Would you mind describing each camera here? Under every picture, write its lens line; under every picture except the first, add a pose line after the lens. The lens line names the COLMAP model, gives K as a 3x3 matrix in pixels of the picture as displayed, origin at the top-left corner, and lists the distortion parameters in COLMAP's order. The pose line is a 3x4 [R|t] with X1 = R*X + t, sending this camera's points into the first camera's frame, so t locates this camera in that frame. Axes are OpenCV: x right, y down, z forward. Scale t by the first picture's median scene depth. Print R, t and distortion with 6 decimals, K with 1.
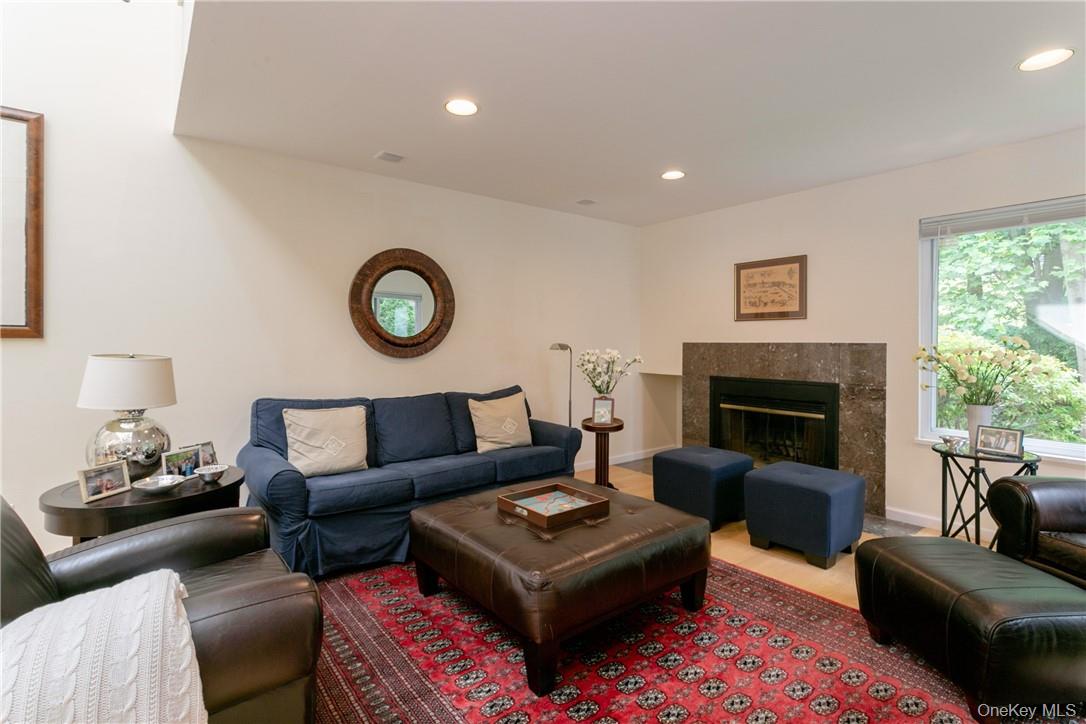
lens RADIAL K [[512.4, 0, 541.7], [0, 512.4, 347.7], [0, 0, 1]] dist [0.001573, 0.004684]
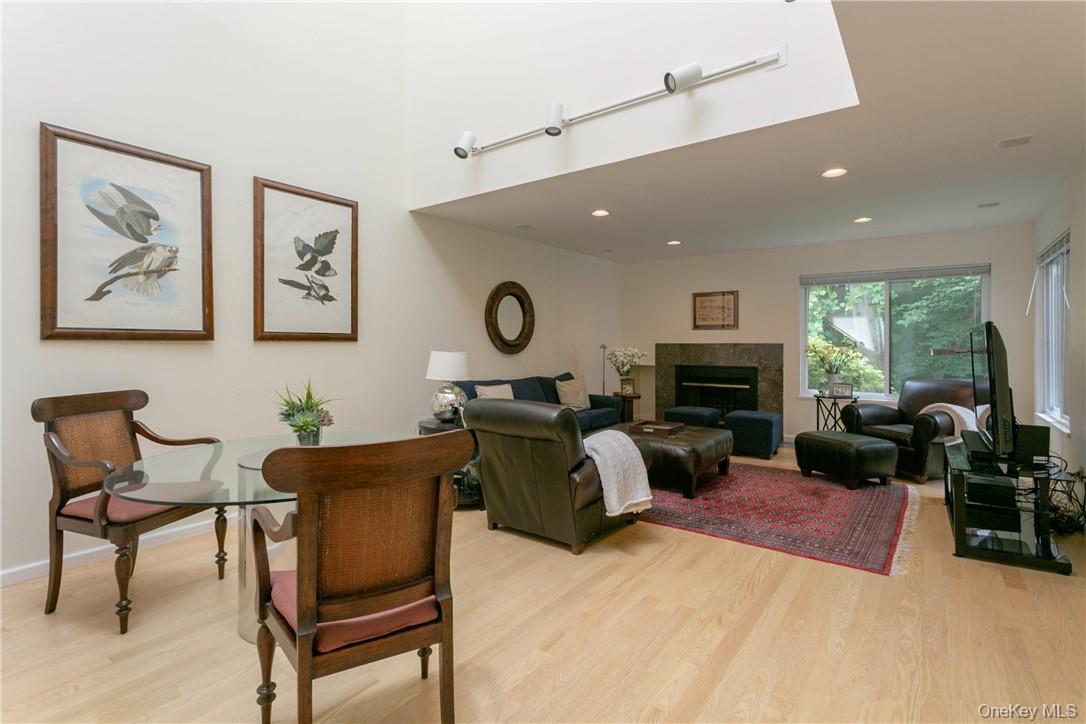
lens RADIAL K [[512.4, 0, 545.4], [0, 512.4, 345.4], [0, 0, 1]] dist [0.001573, 0.004684]
pose [[0.964293, -0.003775, 0.264813, -0.646424], [0.005627, 0.999965, -0.006237, 0.005422], [-0.264780, 0.007504, 0.964280, -0.539029]]
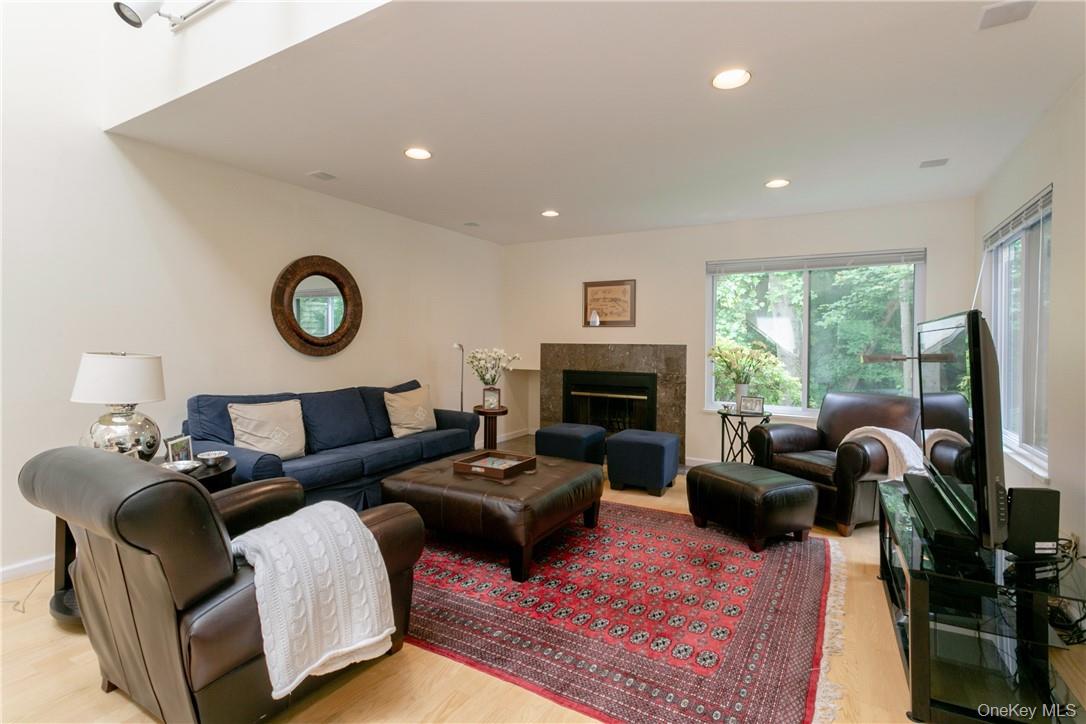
lens RADIAL K [[512.4, 0, 540.5], [0, 512.4, 347.6], [0, 0, 1]] dist [0.001573, 0.004684]
pose [[0.929557, 0.002730, 0.368668, -0.265726], [-0.003034, 0.999995, 0.000244, 0.000021], [-0.368665, -0.001345, 0.929561, -0.209541]]
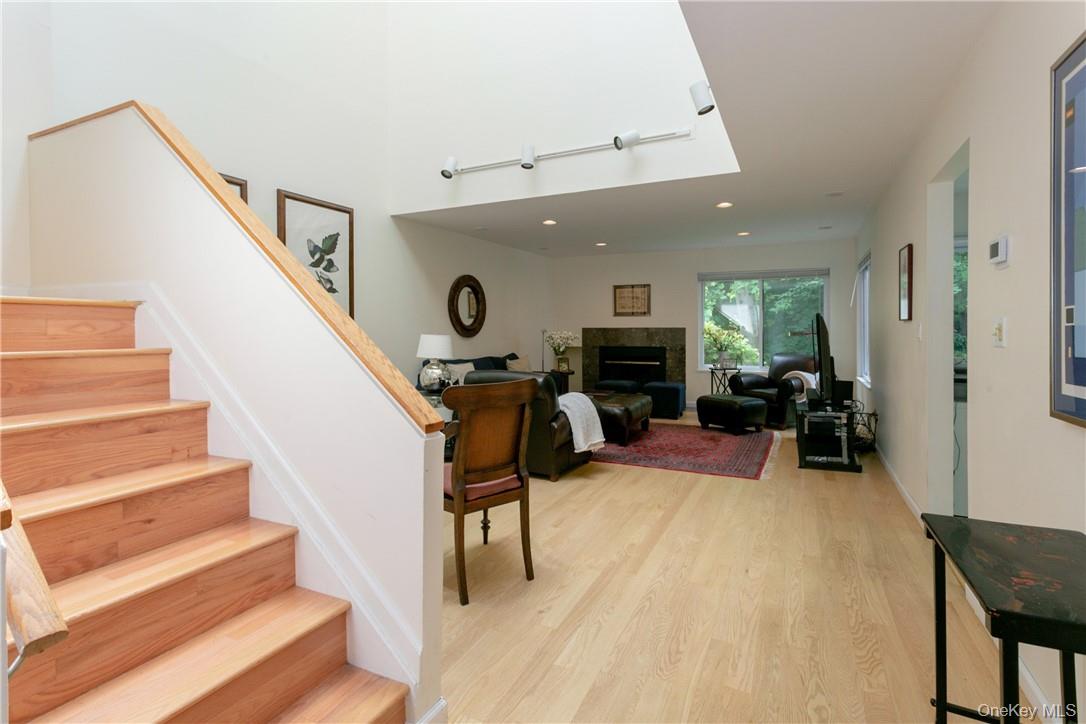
lens RADIAL K [[512.4, 0, 545.4], [0, 512.4, 330.6], [0, 0, 1]] dist [0.001573, 0.004684]
pose [[0.899879, -0.007604, 0.436074, -0.903233], [0.010047, 0.999944, -0.003297, 0.006413], [-0.436025, 0.007348, 0.899905, -0.781510]]
